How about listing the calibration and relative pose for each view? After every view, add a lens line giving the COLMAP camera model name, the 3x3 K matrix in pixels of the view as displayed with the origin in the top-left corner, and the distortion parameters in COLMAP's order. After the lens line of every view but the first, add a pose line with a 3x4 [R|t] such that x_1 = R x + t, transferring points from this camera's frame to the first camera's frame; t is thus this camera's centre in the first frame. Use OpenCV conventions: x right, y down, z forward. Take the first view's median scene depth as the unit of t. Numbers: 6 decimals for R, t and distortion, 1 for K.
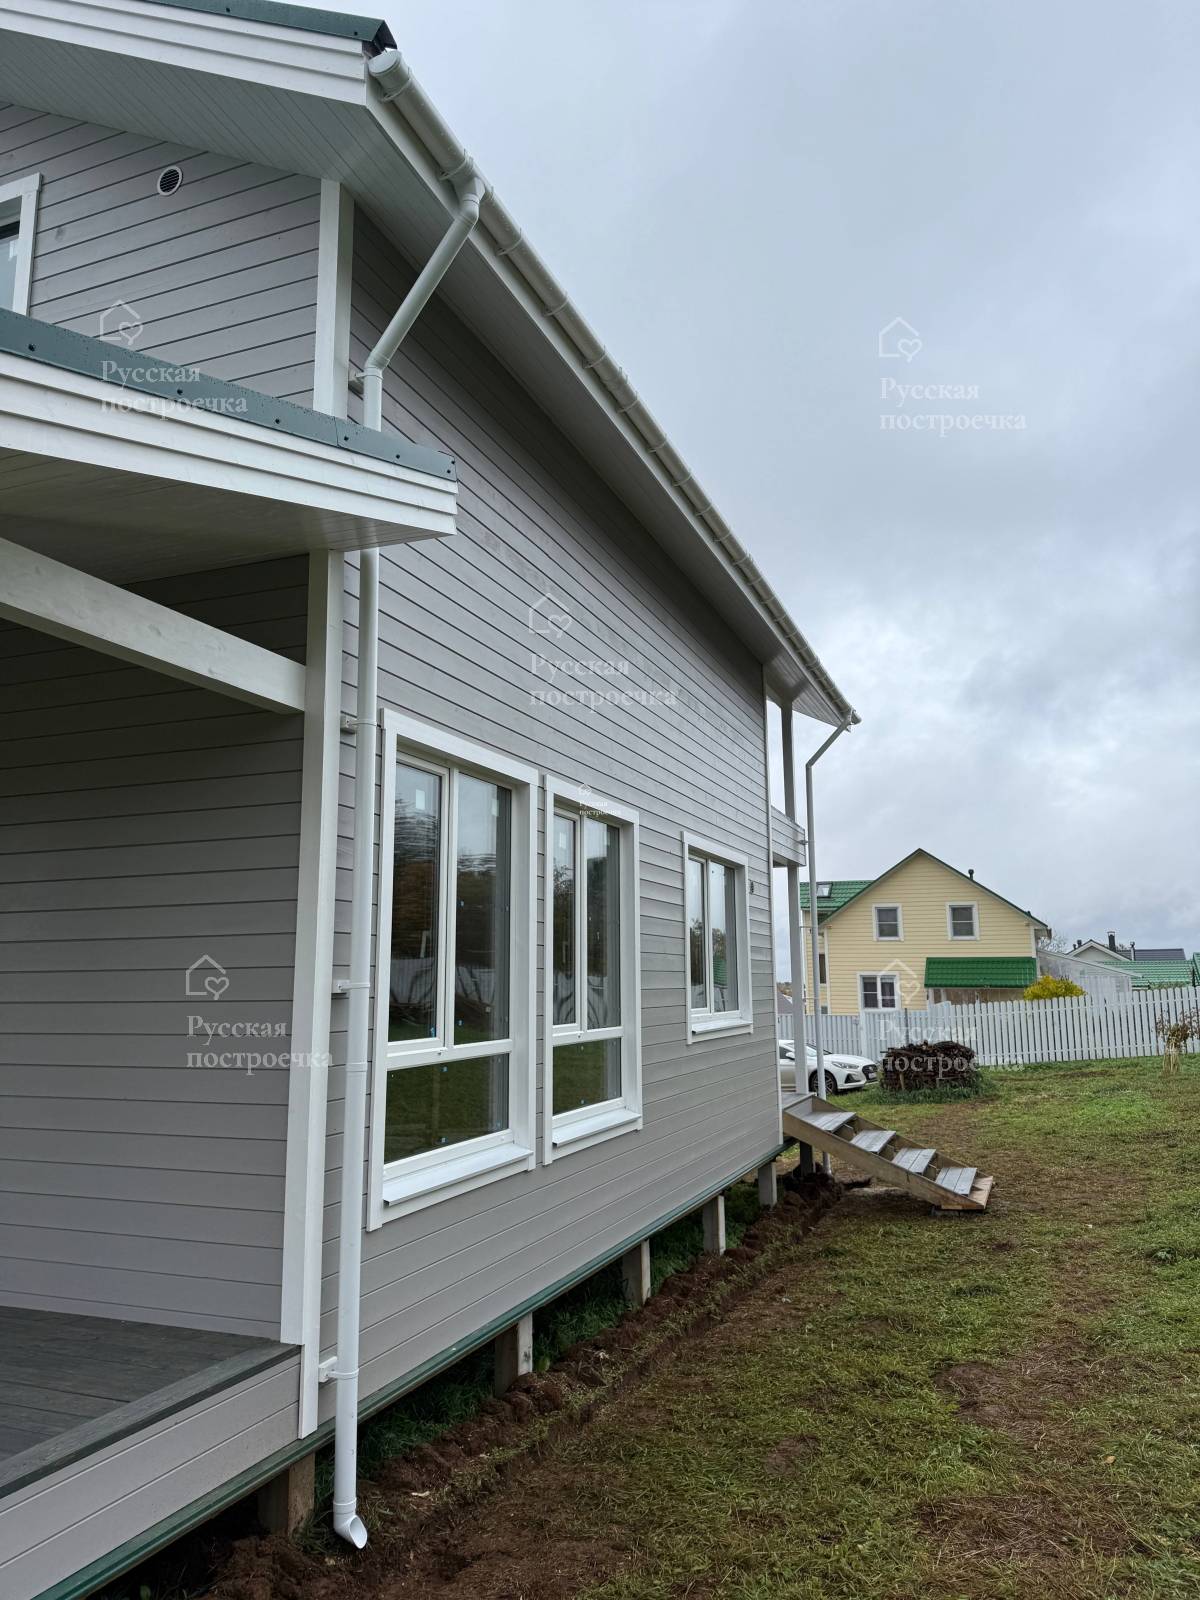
lens RADIAL K [[1118.6, 0, 600.1], [0, 1118.6, 805.0], [0, 0, 1]] dist [0.064243, -0.070381]
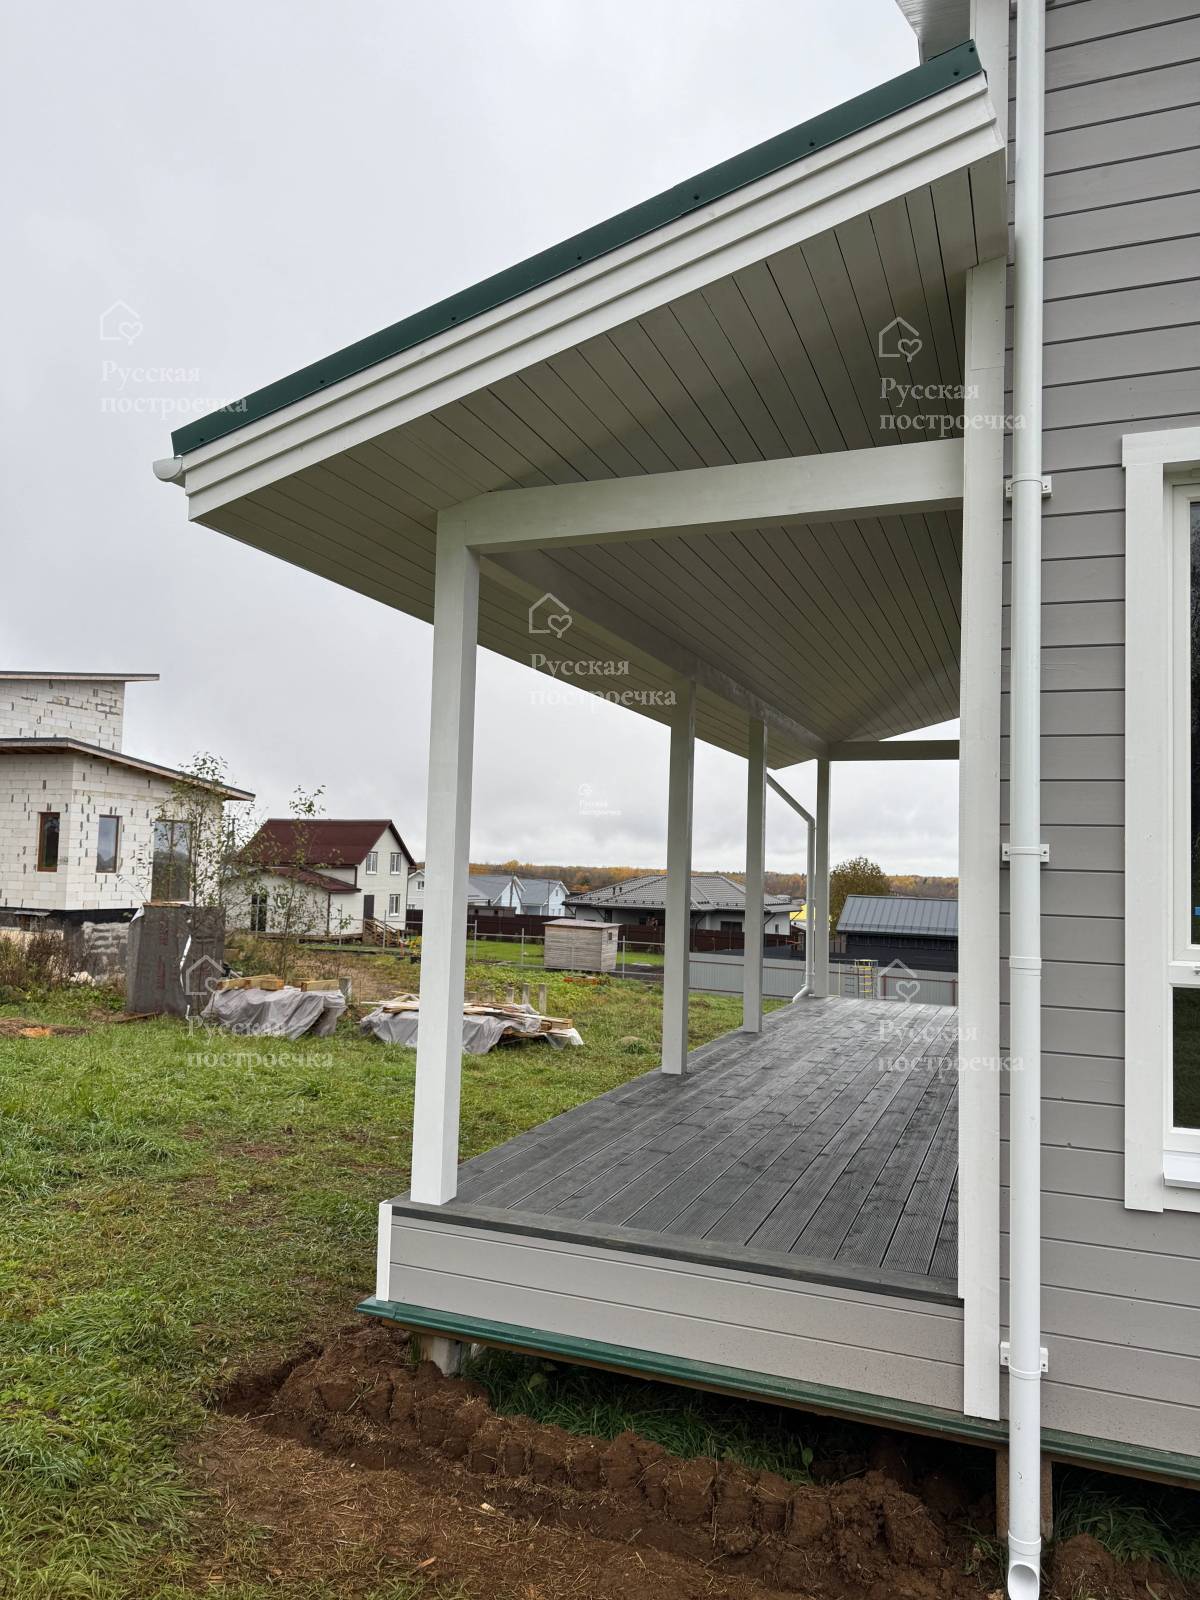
lens RADIAL K [[1118.6, 0, 597.5], [0, 1118.6, 801.9], [0, 0, 1]] dist [0.064243, -0.070381]
pose [[-0.006332, -0.057818, -0.998307, 0.408738], [0.130663, 0.989720, -0.058150, 0.110582], [0.991407, -0.130810, 0.001288, 0.594503]]
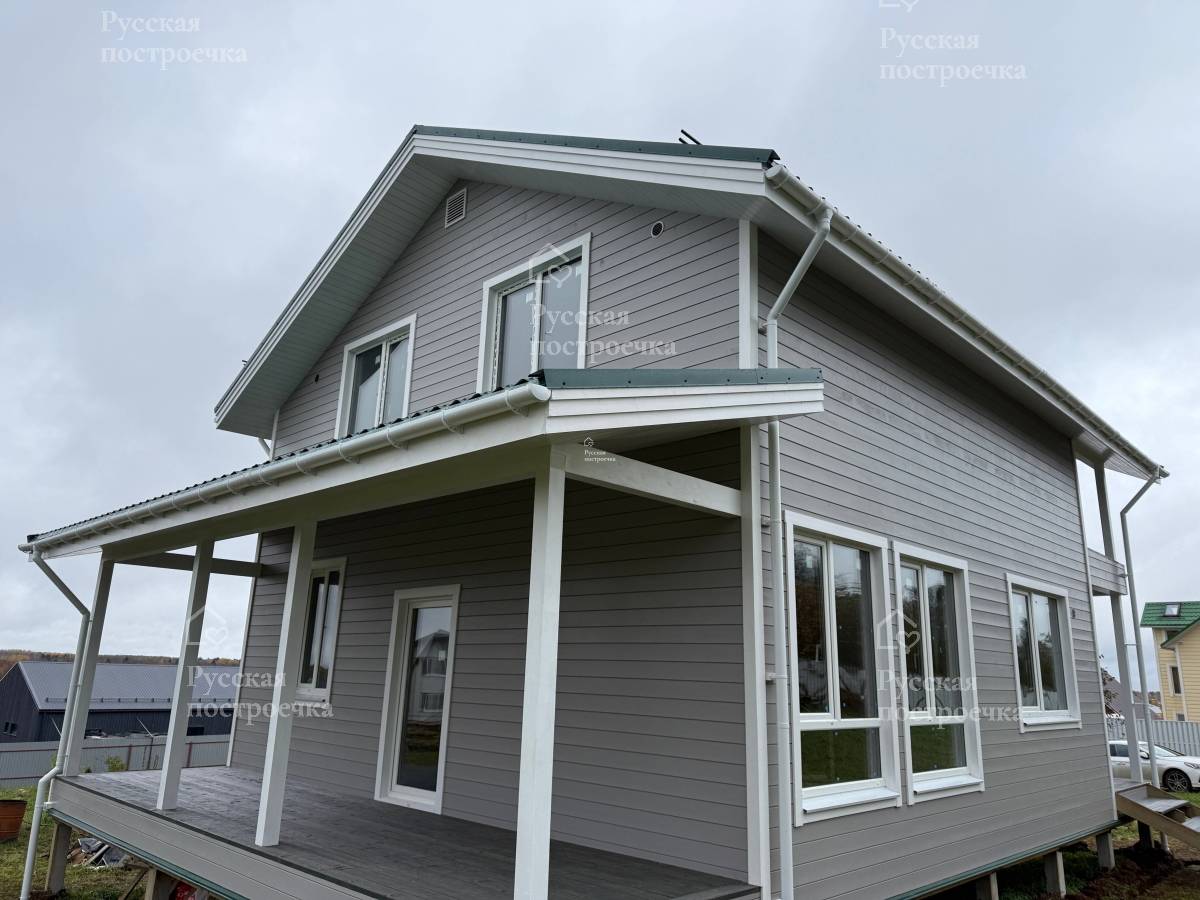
lens RADIAL K [[839.0, 0, 604.3], [0, 839.0, 455.4], [0, 0, 1]] dist [0.064243, -0.070381]
pose [[0.923531, -0.063664, -0.378204, 0.036699], [0.025646, 0.994170, -0.104726, -0.037985], [0.382666, 0.087018, 0.919780, -0.256675]]
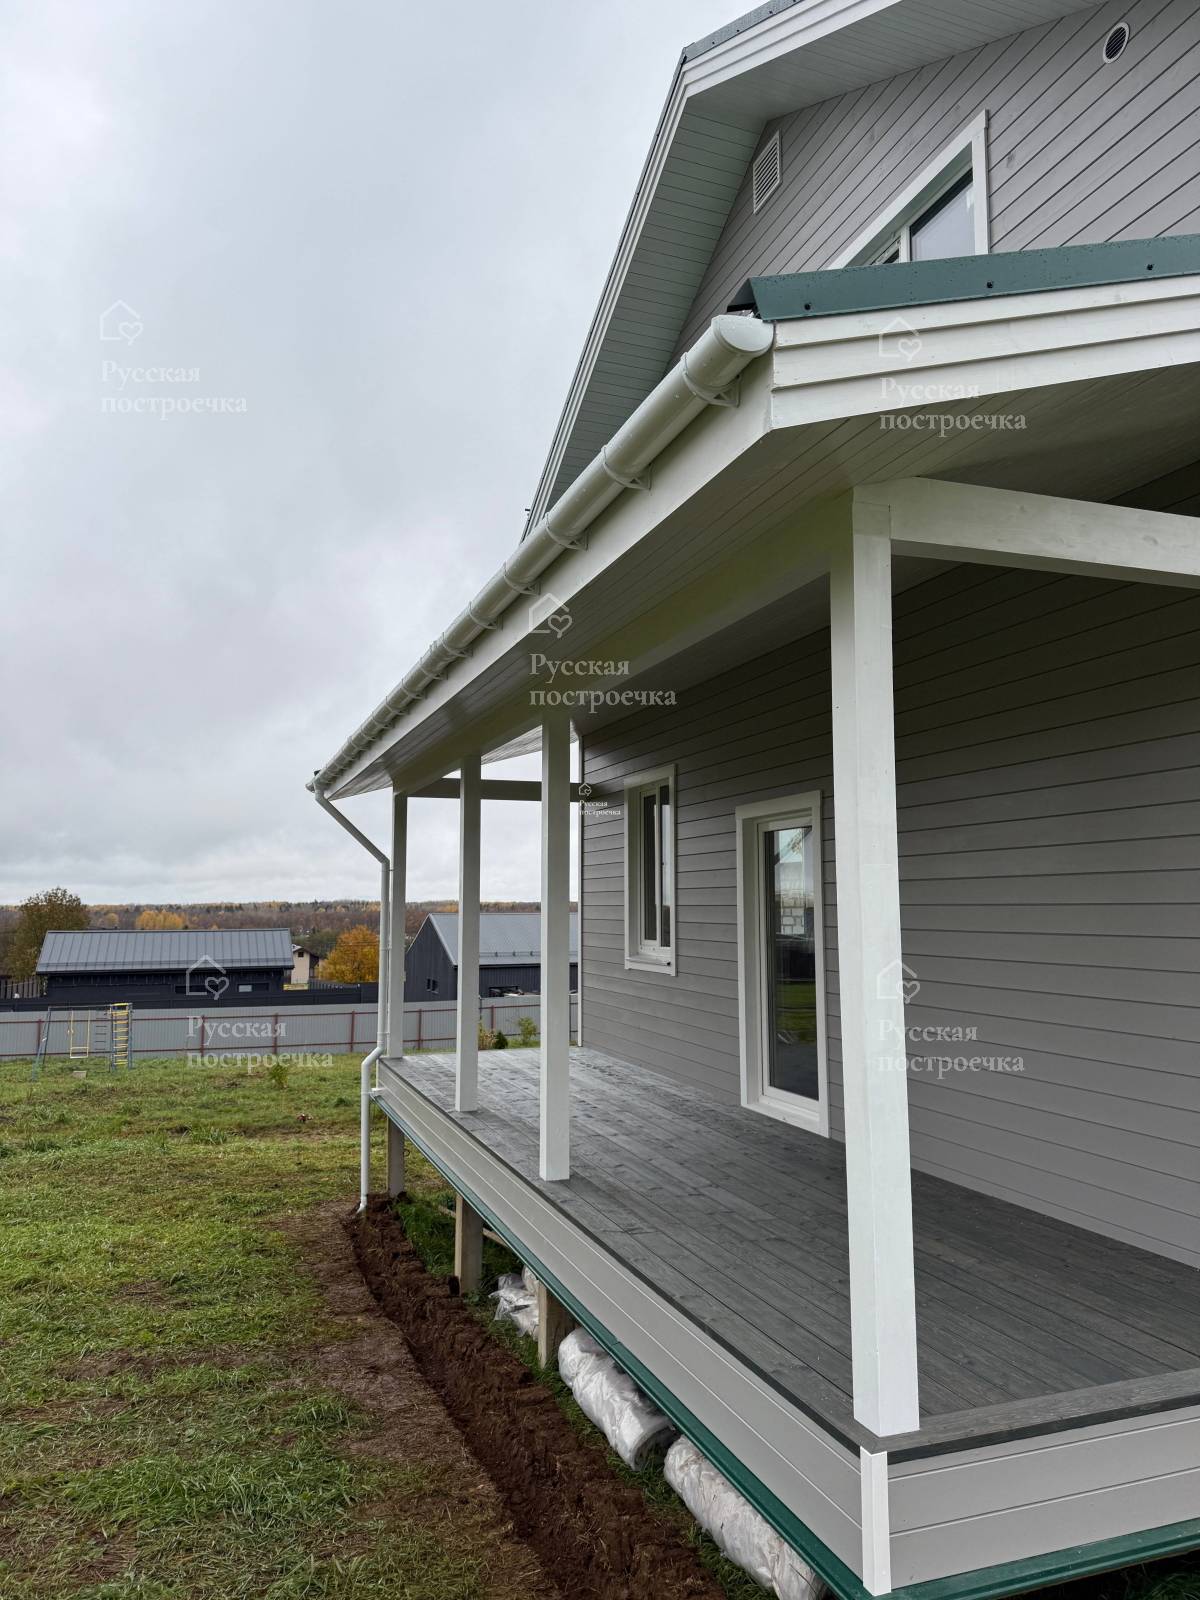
lens RADIAL K [[1118.6, 0, 603.1], [0, 1118.6, 804.7], [0, 0, 1]] dist [0.064243, -0.070381]
pose [[0.660390, -0.065547, -0.748056, -0.009507], [0.118276, 0.992828, 0.017420, -0.007362], [0.741549, -0.099981, 0.663407, 0.028744]]
